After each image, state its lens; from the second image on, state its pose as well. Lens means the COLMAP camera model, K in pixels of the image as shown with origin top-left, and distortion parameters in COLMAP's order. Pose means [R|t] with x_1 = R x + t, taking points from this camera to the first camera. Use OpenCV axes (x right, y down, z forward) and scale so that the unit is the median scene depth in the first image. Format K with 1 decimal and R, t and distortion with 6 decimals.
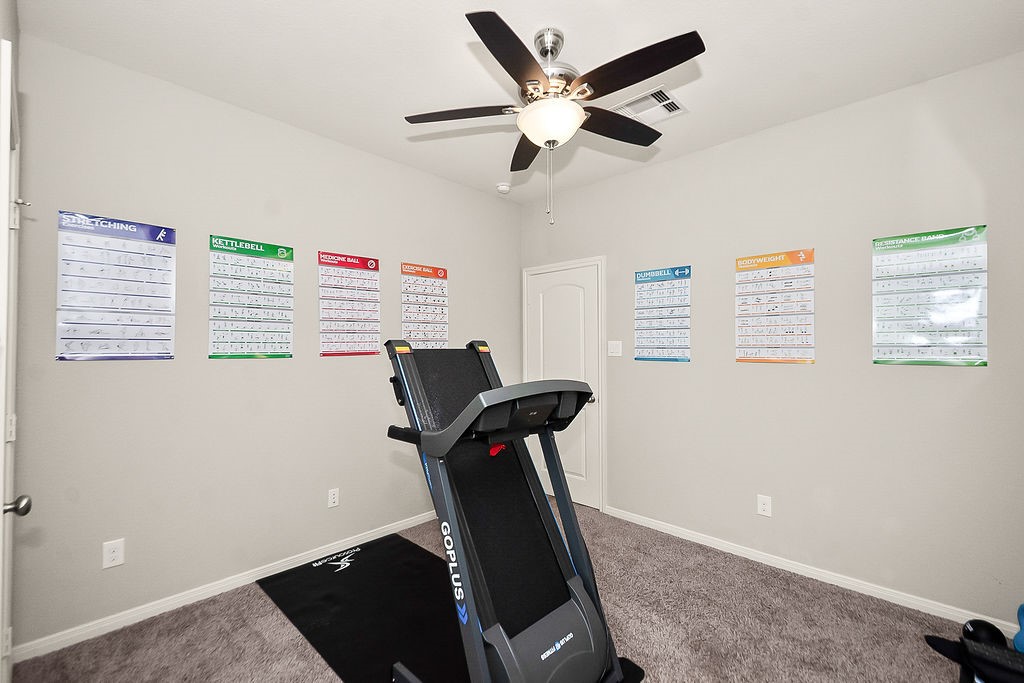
lens RADIAL K [[454.1, 0, 510.2], [0, 454.1, 345.4], [0, 0, 1]] dist [0.023786, -0.005543]
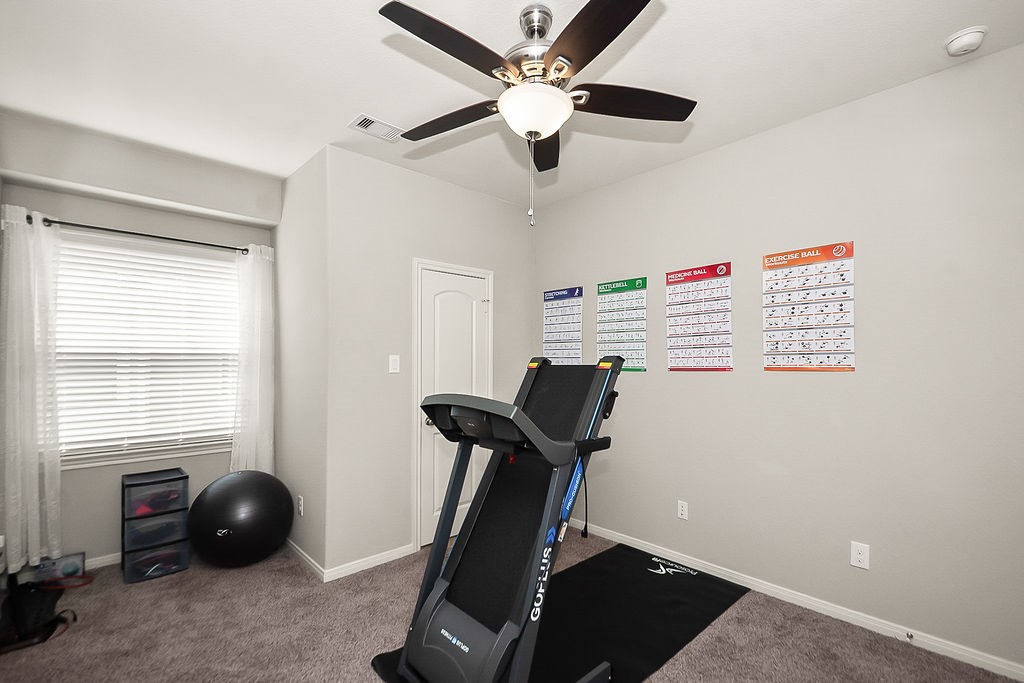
lens RADIAL K [[454.1, 0, 498.8], [0, 454.1, 358.4], [0, 0, 1]] dist [0.023786, -0.005543]
pose [[-0.084132, -0.003453, -0.996449, 0.651475], [0.006723, 0.999969, -0.004033, -0.003985], [0.996432, -0.007039, -0.084107, 0.664130]]
